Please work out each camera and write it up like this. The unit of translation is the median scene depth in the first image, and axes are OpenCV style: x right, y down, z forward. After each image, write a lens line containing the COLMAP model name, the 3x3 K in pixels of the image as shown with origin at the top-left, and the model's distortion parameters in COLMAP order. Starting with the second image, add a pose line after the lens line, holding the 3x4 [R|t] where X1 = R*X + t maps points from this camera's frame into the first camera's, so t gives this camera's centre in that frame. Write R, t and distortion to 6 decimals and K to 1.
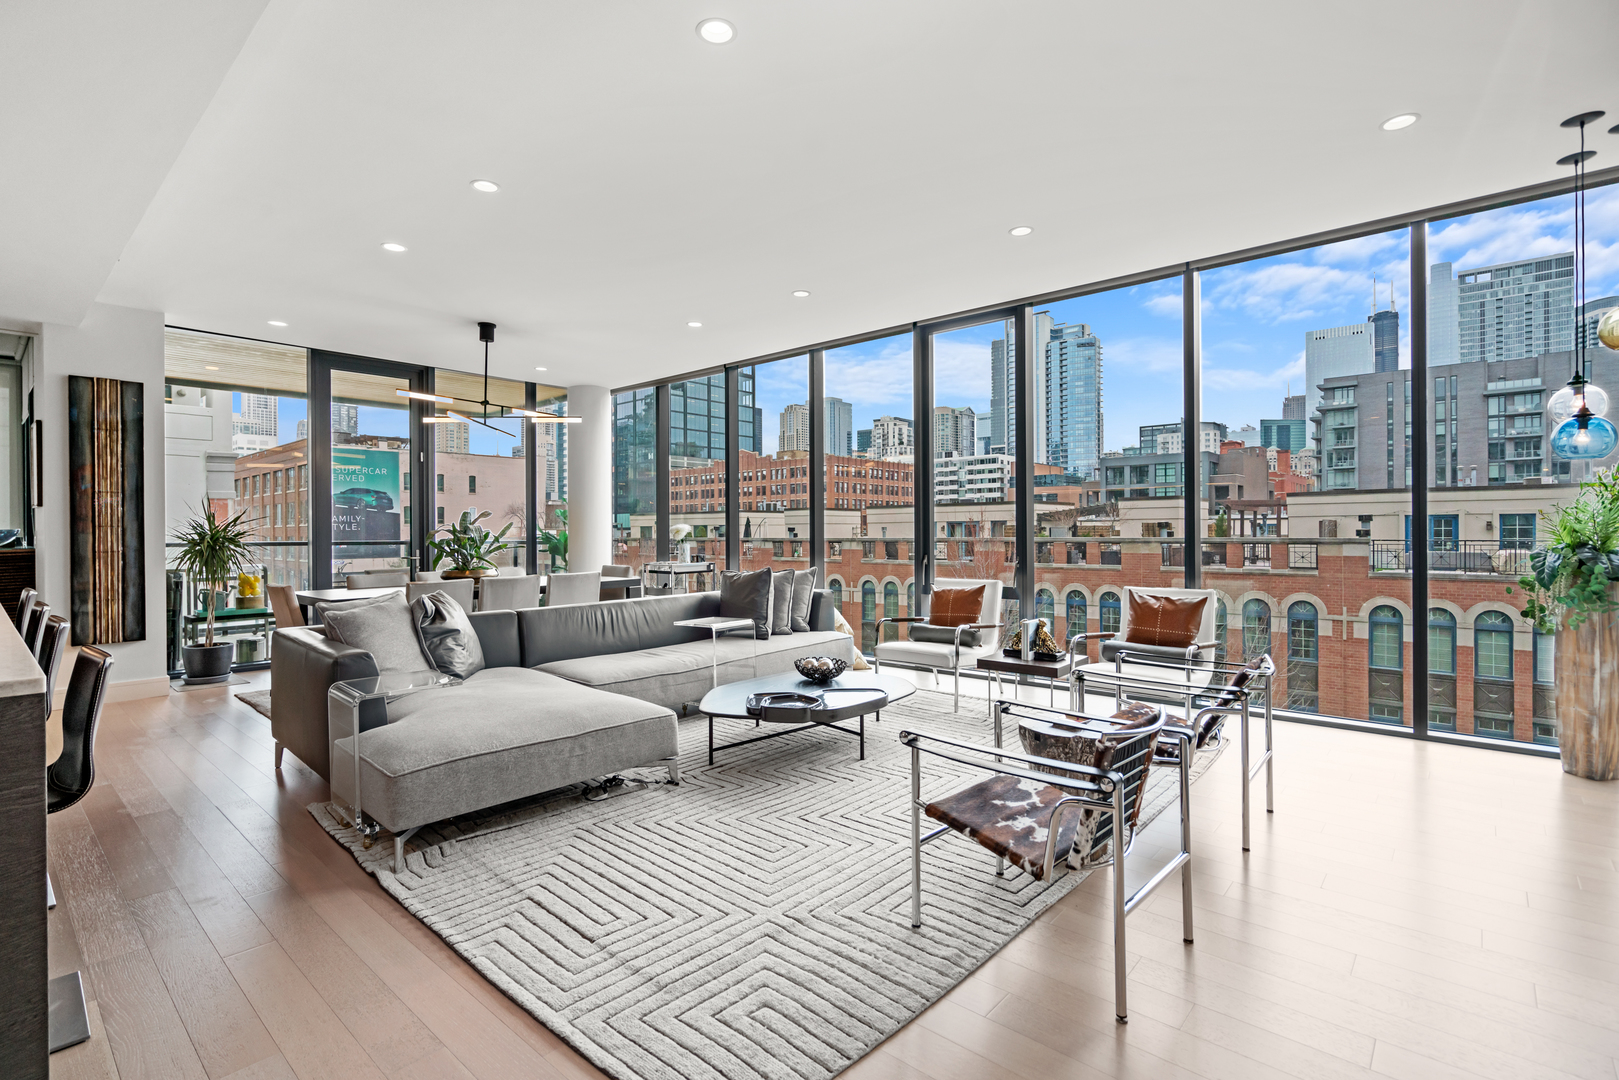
lens RADIAL K [[757.1, 0, 809.1], [0, 757.1, 530.4], [0, 0, 1]] dist [-0.003218, 0.000934]
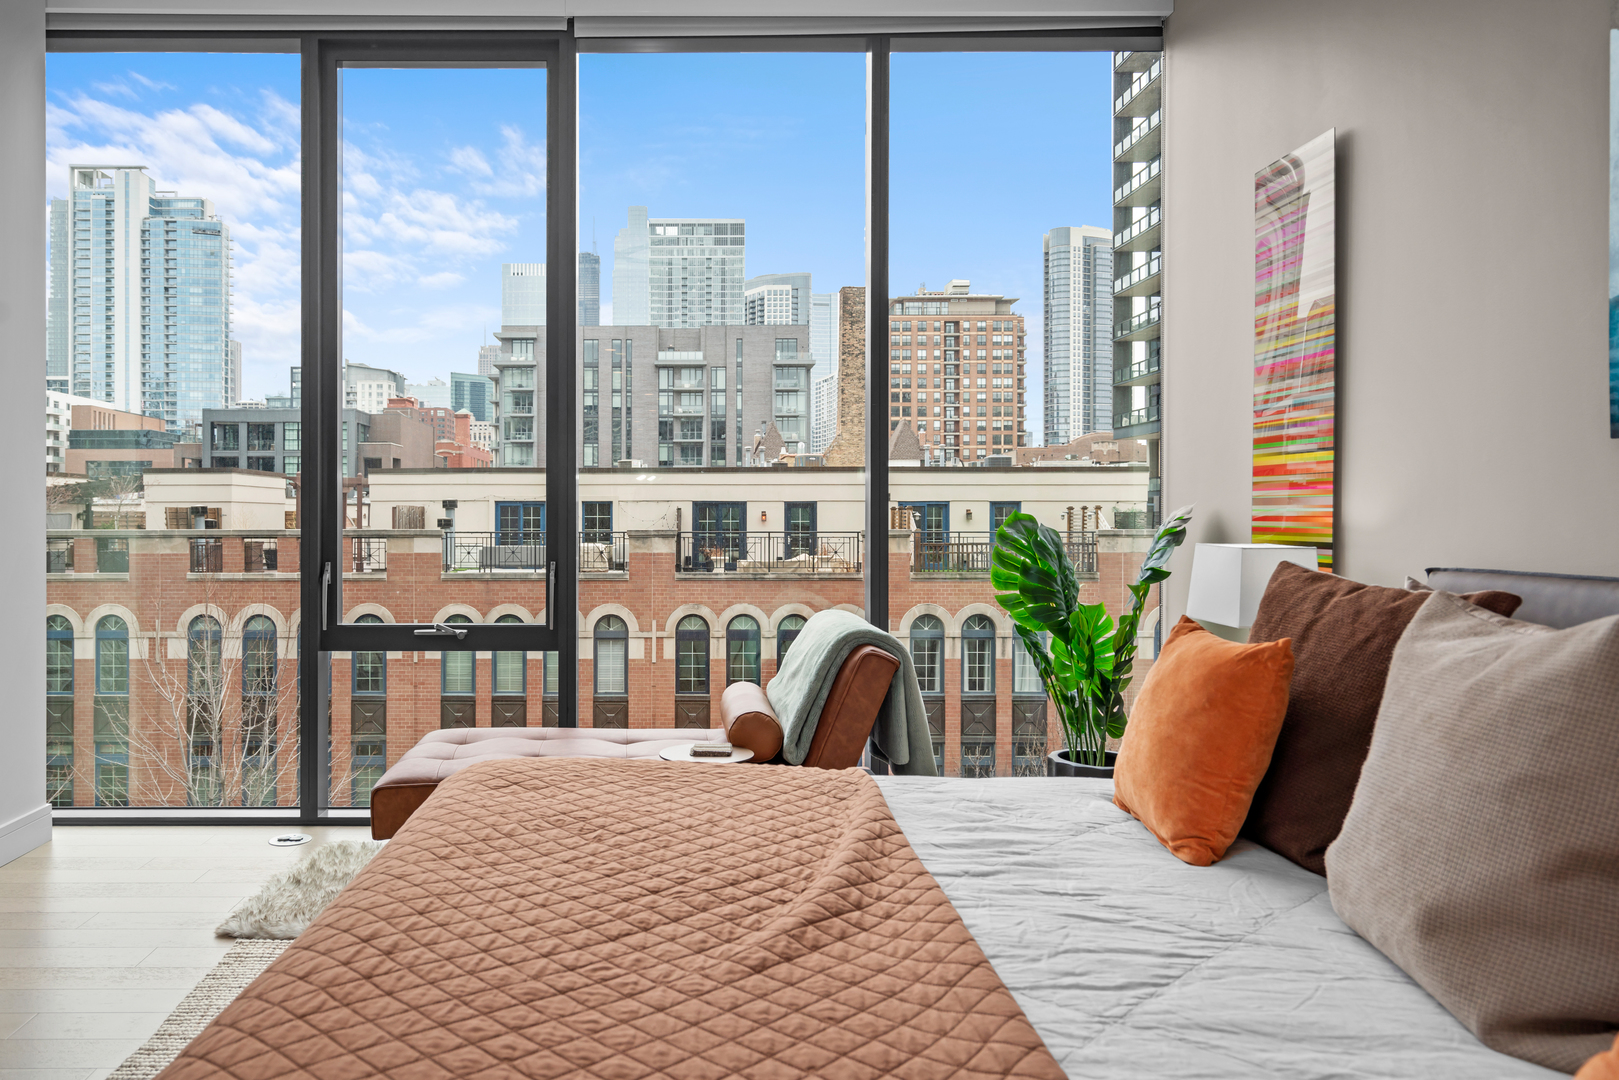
lens RADIAL K [[1162.9, 0, 667.1], [0, 1162.9, 513.1], [0, 0, 1]] dist [0.019148, 0.001136]
pose [[0.752051, 0.006969, 0.659068, 0.061807], [-0.002799, 0.999969, -0.007379, 0.000728], [-0.659099, 0.003704, 0.752047, -0.028183]]
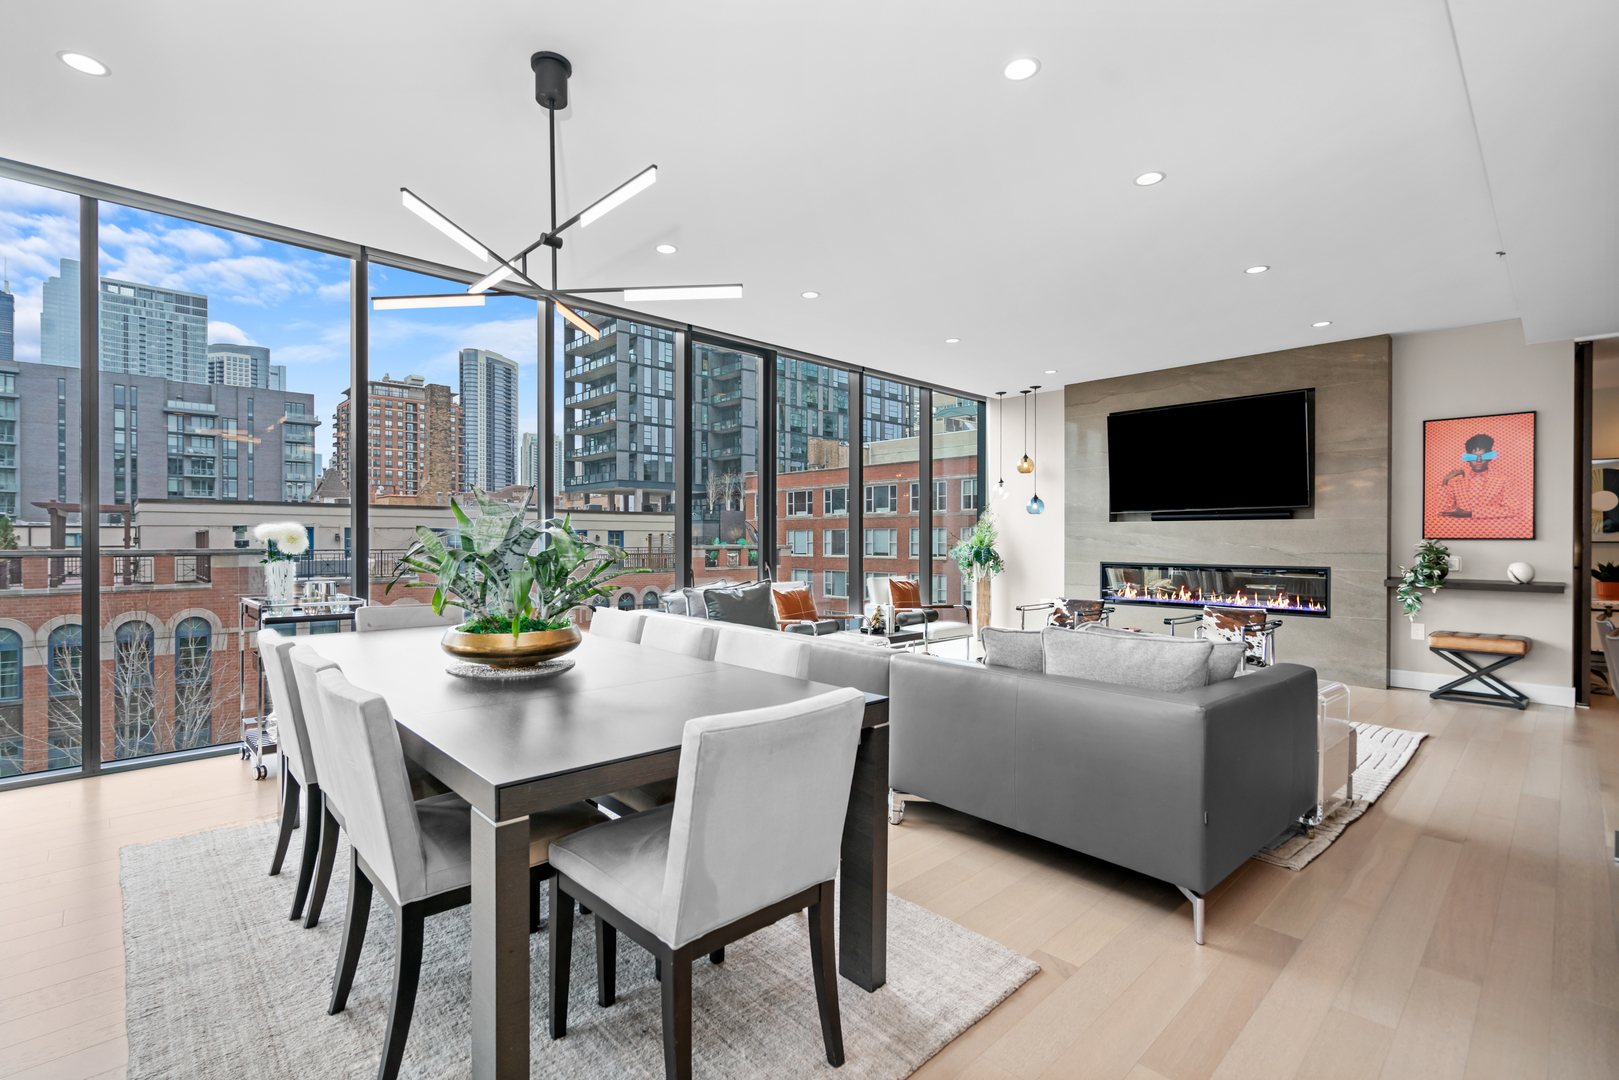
lens RADIAL K [[739.6, 0, 803.3], [0, 739.6, 539.6], [0, 0, 1]] dist [-0.002295, 0.001184]
pose [[0.087161, 0.003408, 0.996188, -0.096223], [-0.000488, 0.999994, -0.003378, 0.000509], [-0.996194, -0.000192, 0.087163, 0.092986]]
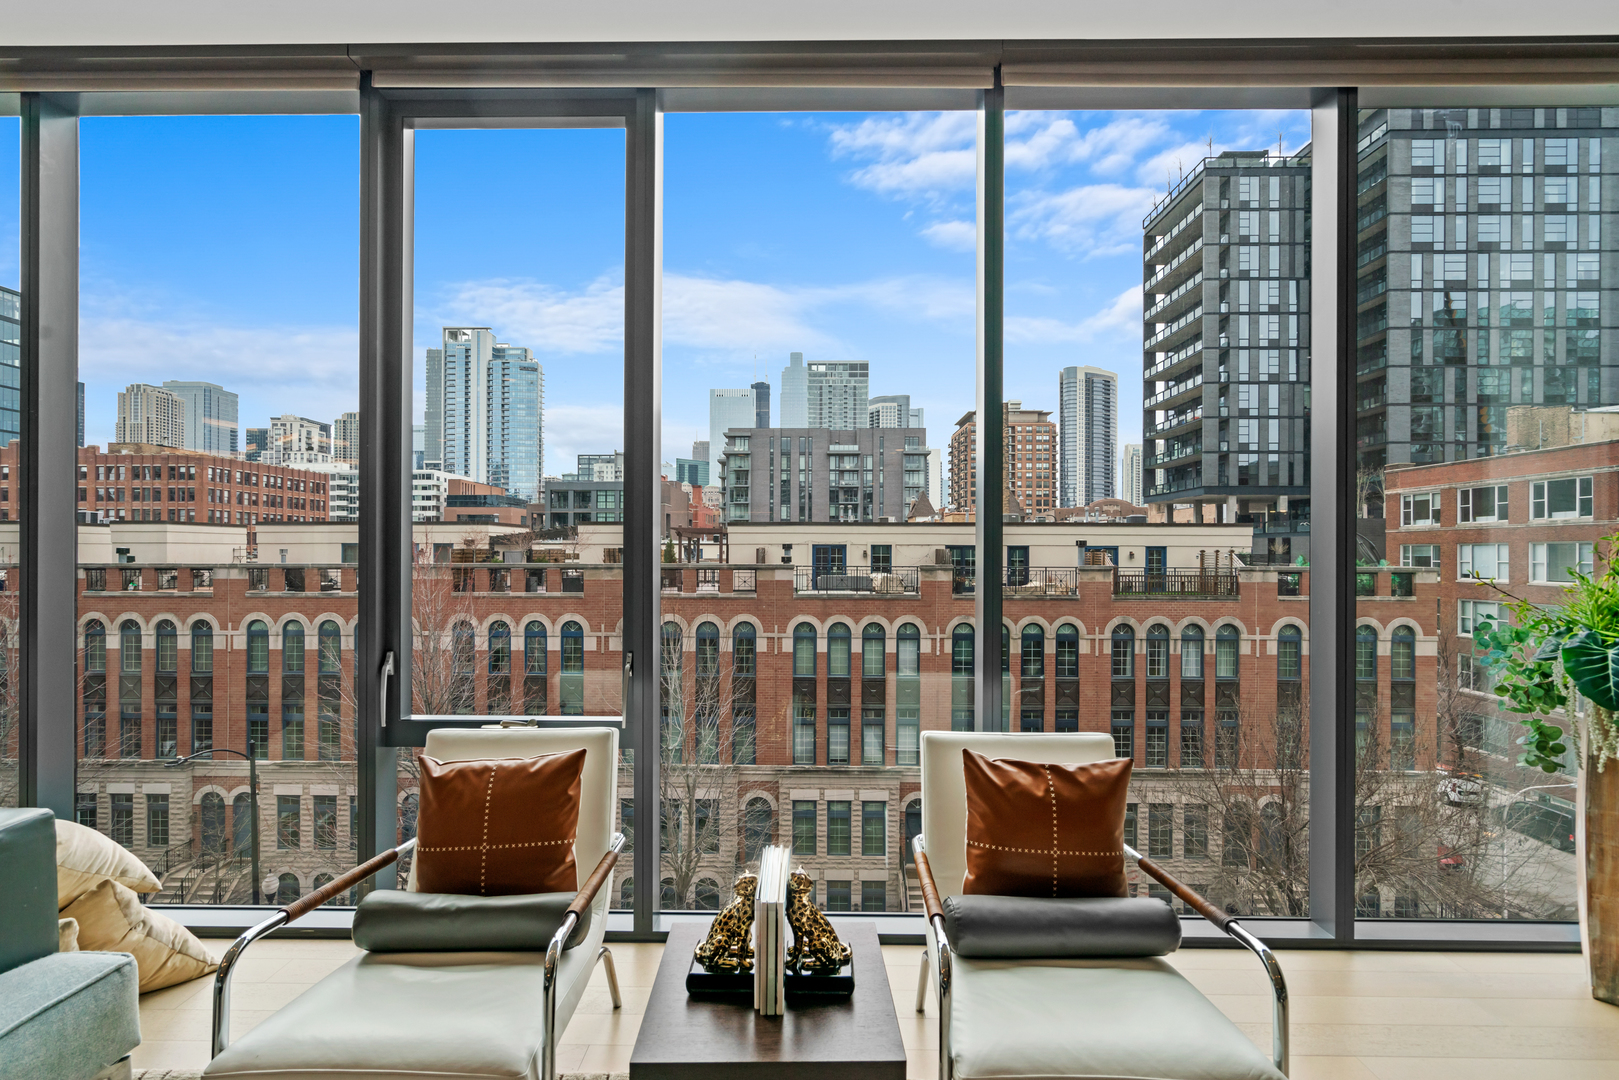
lens RADIAL K [[743.1, 0, 802.7], [0, 743.1, 550.5], [0, 0, 1]] dist [-0.009407, 0.008573]
pose [[0.759190, 0.008544, 0.650812, 0.007459], [-0.007194, 0.999963, -0.004736, -0.002746], [-0.650829, -0.001086, 0.759224, 0.066355]]
